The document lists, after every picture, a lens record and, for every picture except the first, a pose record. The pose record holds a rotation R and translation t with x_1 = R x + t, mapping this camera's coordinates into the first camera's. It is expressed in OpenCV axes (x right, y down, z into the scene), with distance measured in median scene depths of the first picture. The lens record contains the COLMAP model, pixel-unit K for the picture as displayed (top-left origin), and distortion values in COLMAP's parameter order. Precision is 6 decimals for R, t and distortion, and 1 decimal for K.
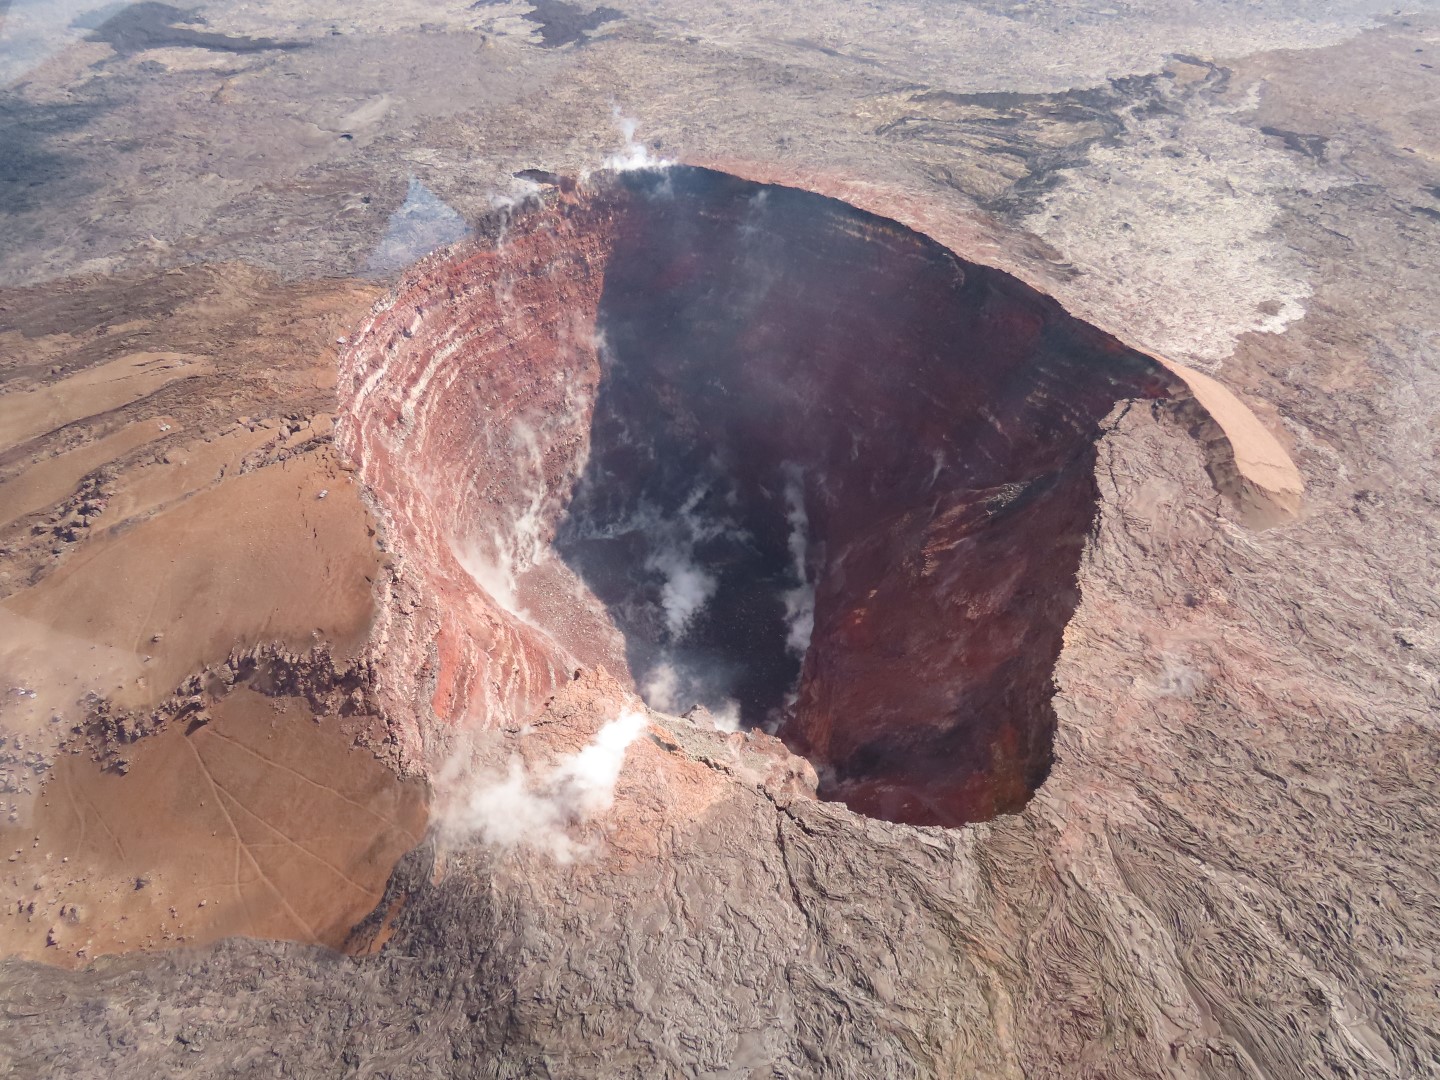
lens RADIAL K [[890.3, 0, 726.4], [0, 890.3, 538.1], [0, 0, 1]] dist [-0.009476, 0.000672]
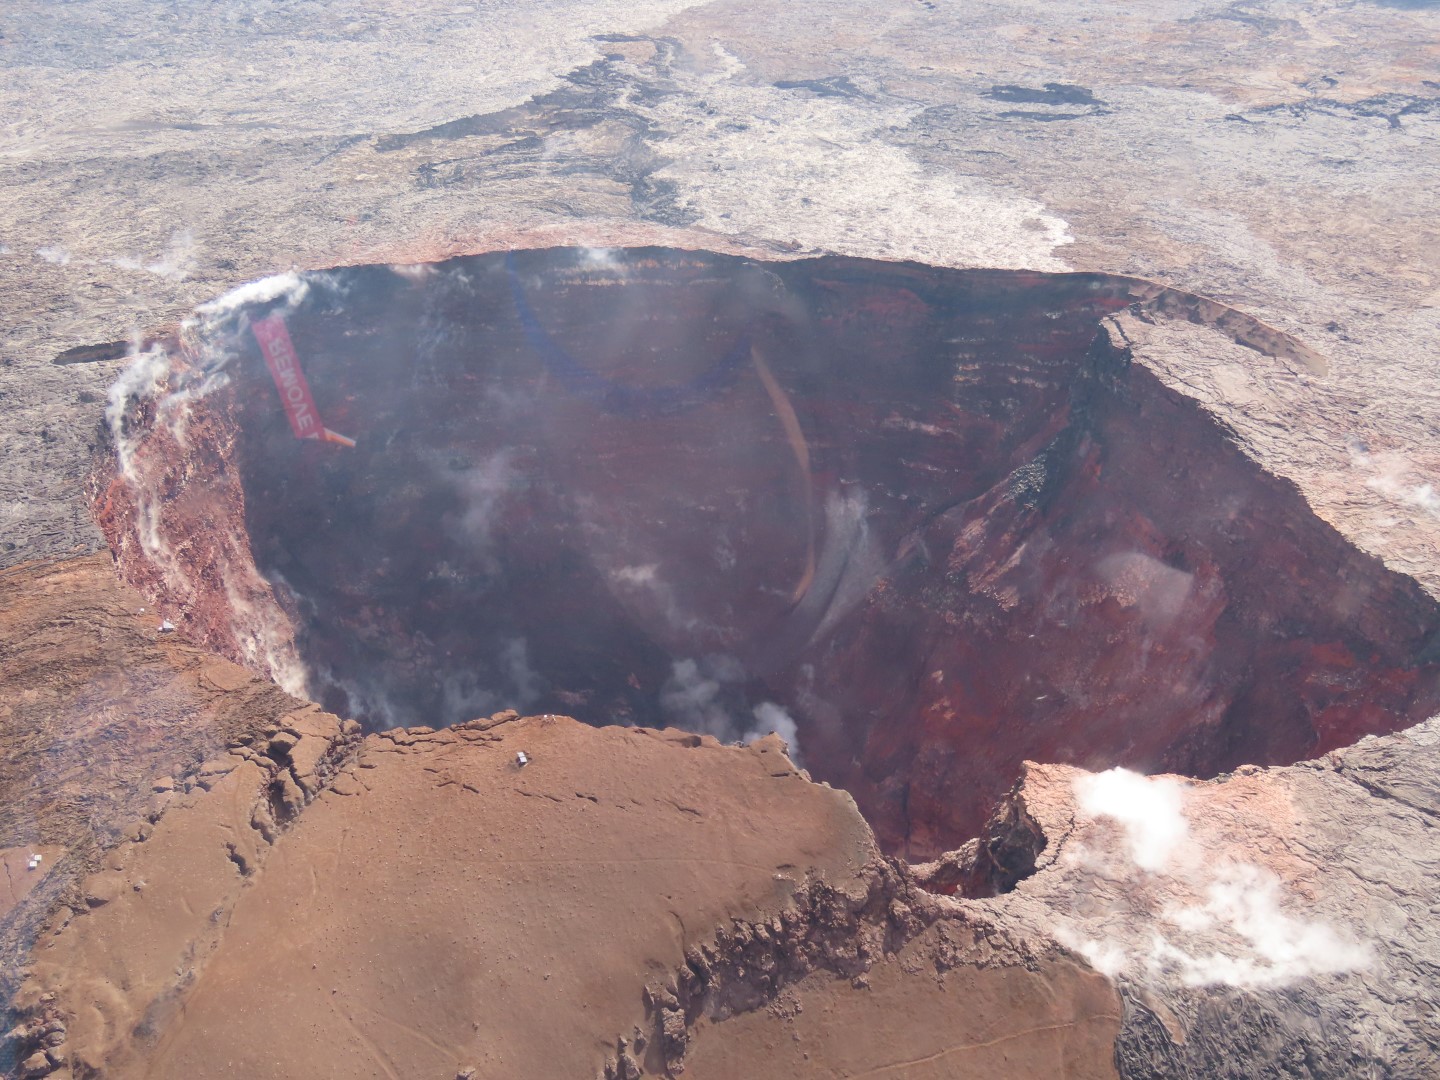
lens RADIAL K [[1468.8, 0, 720.6], [0, 1468.8, 550.2], [0, 0, 1]] dist [-0.026314, 0.000000]
pose [[0.767708, -0.366611, 0.525568, -0.576390], [0.469153, 0.880235, -0.071292, -0.026992], [-0.436487, 0.301303, 0.847759, 0.022190]]
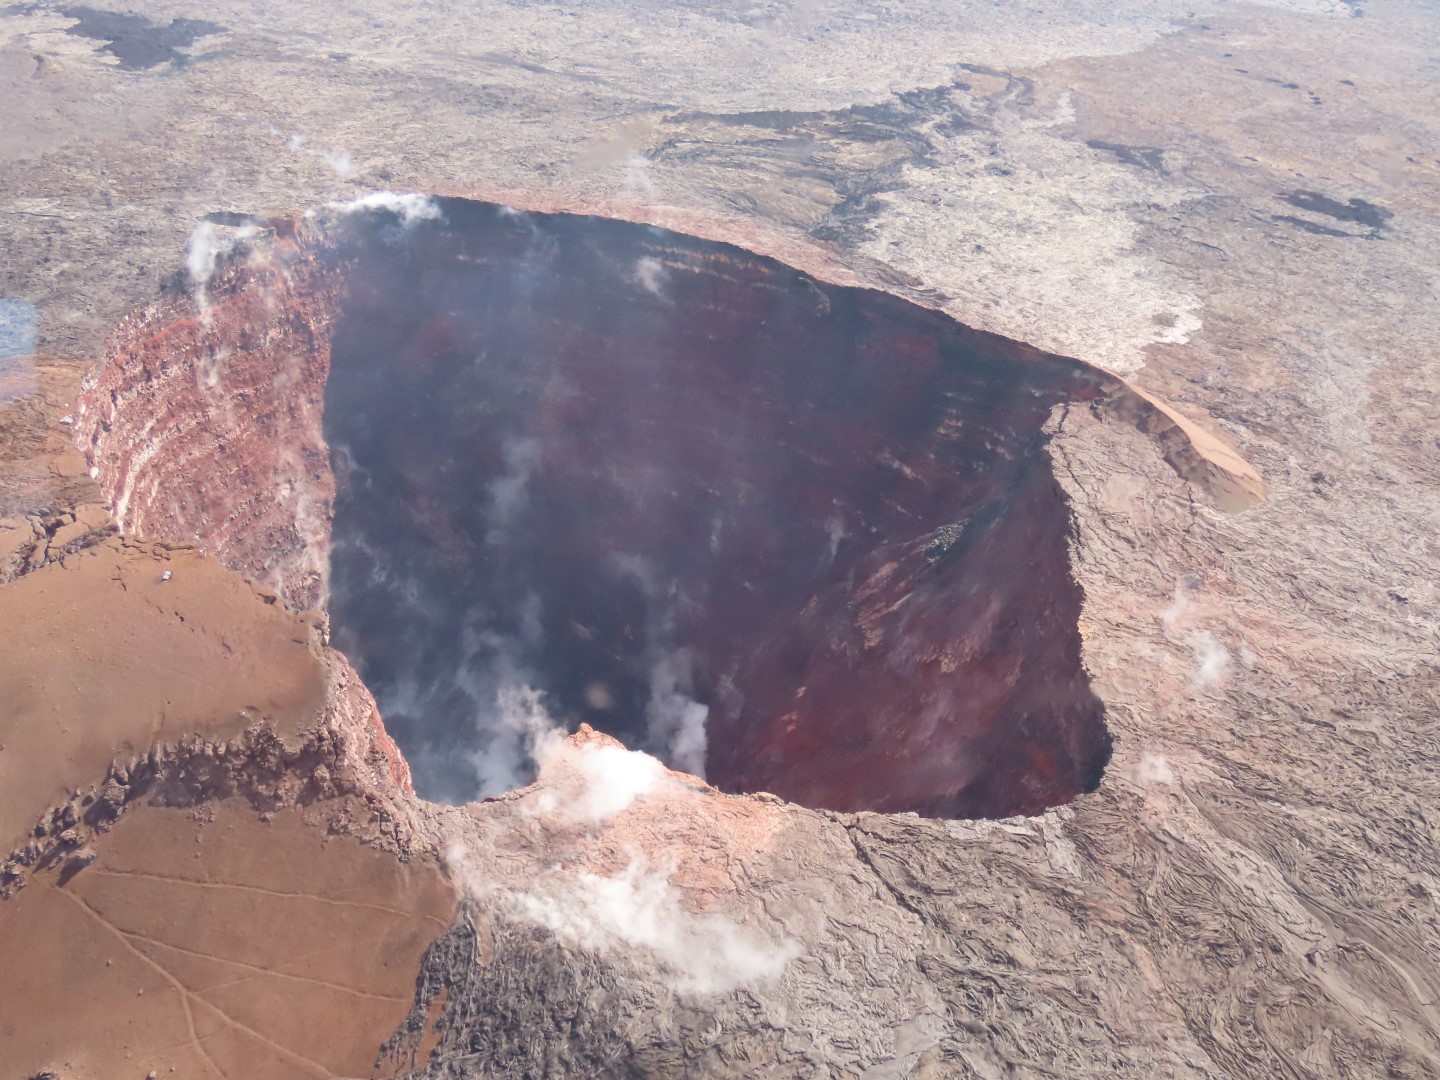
lens RADIAL K [[1468.8, 0, 723.6], [0, 1468.8, 548.7], [0, 0, 1]] dist [-0.026314, 0.000000]
pose [[0.955565, -0.107744, 0.274384, -0.235661], [0.159187, 0.972027, -0.172691, 0.151938], [-0.248102, 0.208696, 0.945987, -0.209128]]
